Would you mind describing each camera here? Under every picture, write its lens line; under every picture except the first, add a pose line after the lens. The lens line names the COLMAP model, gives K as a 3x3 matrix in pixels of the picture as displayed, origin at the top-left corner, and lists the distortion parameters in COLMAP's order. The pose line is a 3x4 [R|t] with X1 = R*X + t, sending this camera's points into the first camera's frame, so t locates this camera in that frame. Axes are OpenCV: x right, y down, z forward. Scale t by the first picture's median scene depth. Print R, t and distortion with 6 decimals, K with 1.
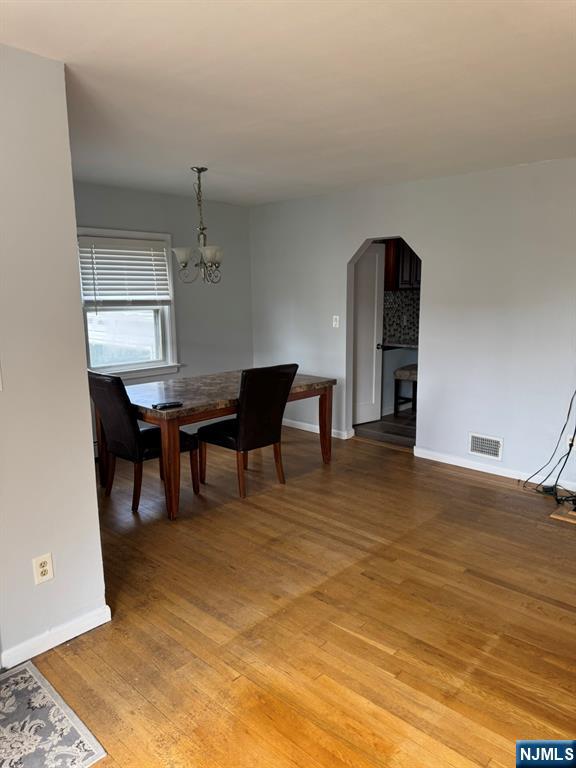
lens RADIAL K [[540.1, 0, 284.8], [0, 540.1, 384.3], [0, 0, 1]] dist [0.066396, -0.081989]
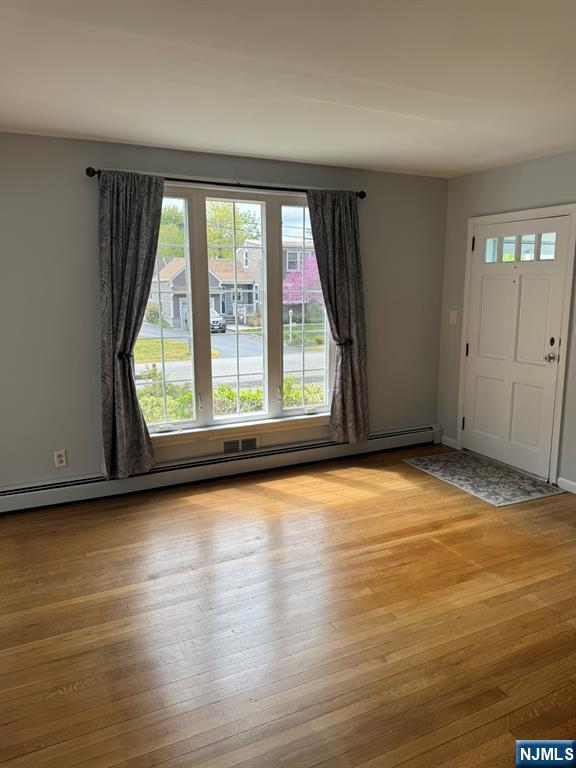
lens RADIAL K [[540.1, 0, 295.0], [0, 540.1, 384.6], [0, 0, 1]] dist [0.066396, -0.081989]
pose [[-0.356251, 0.171645, -0.918490, 0.728186], [-0.150616, 0.959580, 0.237743, -0.057674], [0.922171, 0.223036, -0.315998, 0.347928]]
